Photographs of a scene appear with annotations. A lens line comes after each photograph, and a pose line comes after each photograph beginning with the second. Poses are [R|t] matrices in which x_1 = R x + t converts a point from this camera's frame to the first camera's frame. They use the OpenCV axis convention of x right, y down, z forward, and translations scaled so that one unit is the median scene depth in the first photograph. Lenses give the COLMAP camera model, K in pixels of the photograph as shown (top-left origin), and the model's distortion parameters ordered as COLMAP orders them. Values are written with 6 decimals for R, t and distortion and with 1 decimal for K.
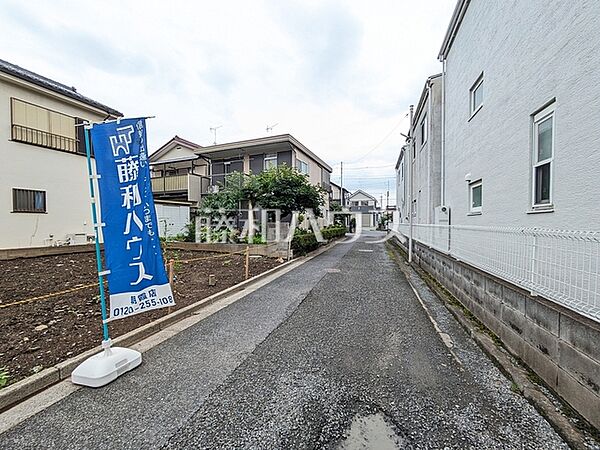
lens RADIAL K [[236.8, 0, 303.0], [0, 236.8, 224.9], [0, 0, 1]] dist [-0.003329, 0.002223]
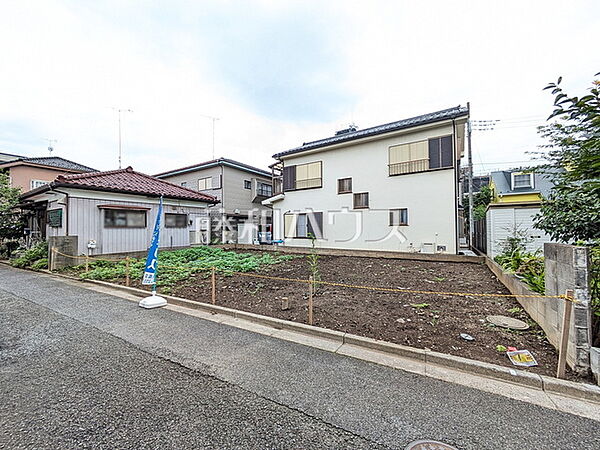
lens RADIAL K [[236.8, 0, 300.5], [0, 236.8, 226.3], [0, 0, 1]] dist [-0.003329, 0.002223]
pose [[-0.202262, -0.009473, -0.979286, 0.258773], [-0.004032, 0.999953, -0.008841, -0.029650], [0.979323, 0.002161, -0.202291, 0.645891]]
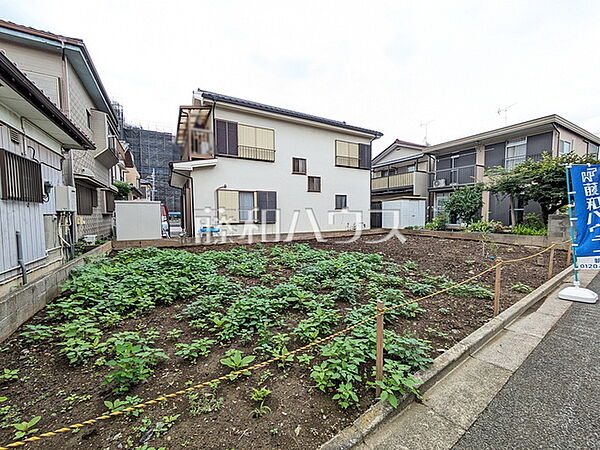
lens RADIAL K [[236.8, 0, 300.3], [0, 236.8, 227.2], [0, 0, 1]] dist [-0.003329, 0.002223]
pose [[0.778535, 0.030624, -0.626854, -0.308058], [0.001151, 0.998737, 0.050222, -0.007795], [0.627600, -0.039821, 0.777517, -0.406784]]
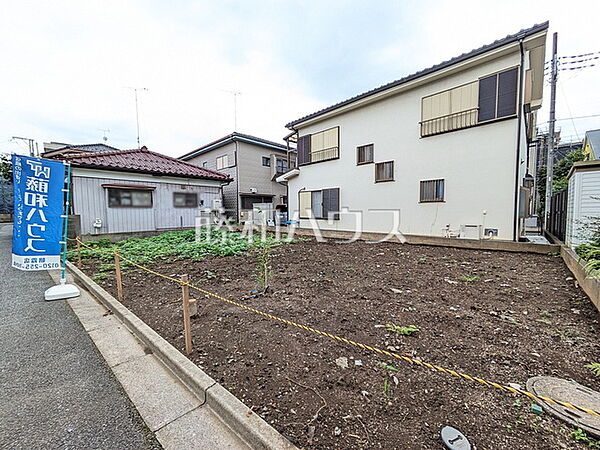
lens RADIAL K [[236.8, 0, 300.7], [0, 236.8, 226.3], [0, 0, 1]] dist [-0.003329, 0.002223]
pose [[-0.386093, 0.059886, -0.920514, 0.032340], [-0.000292, 0.997882, 0.065042, -0.011494], [0.922460, 0.025381, -0.385257, 0.778398]]
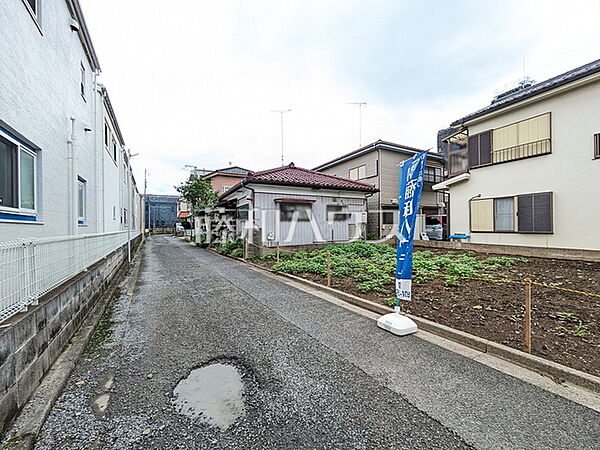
lens RADIAL K [[236.8, 0, 301.5], [0, 236.8, 226.0], [0, 0, 1]] dist [-0.003329, 0.002223]
pose [[-0.651577, 0.009274, -0.758526, 0.158743], [0.006514, 0.999957, 0.006630, -0.009566], [0.758554, -0.000621, -0.651609, 0.342710]]
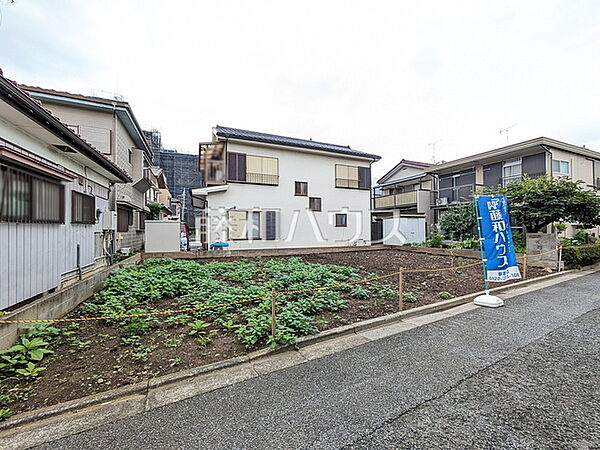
lens RADIAL K [[236.8, 0, 299.8], [0, 236.8, 227.2], [0, 0, 1]] dist [-0.003329, 0.002223]
pose [[0.710871, -0.008285, -0.703274, -0.115322], [-0.002596, 0.999893, -0.014404, -0.017991], [0.703318, 0.012065, 0.710773, -0.428538]]
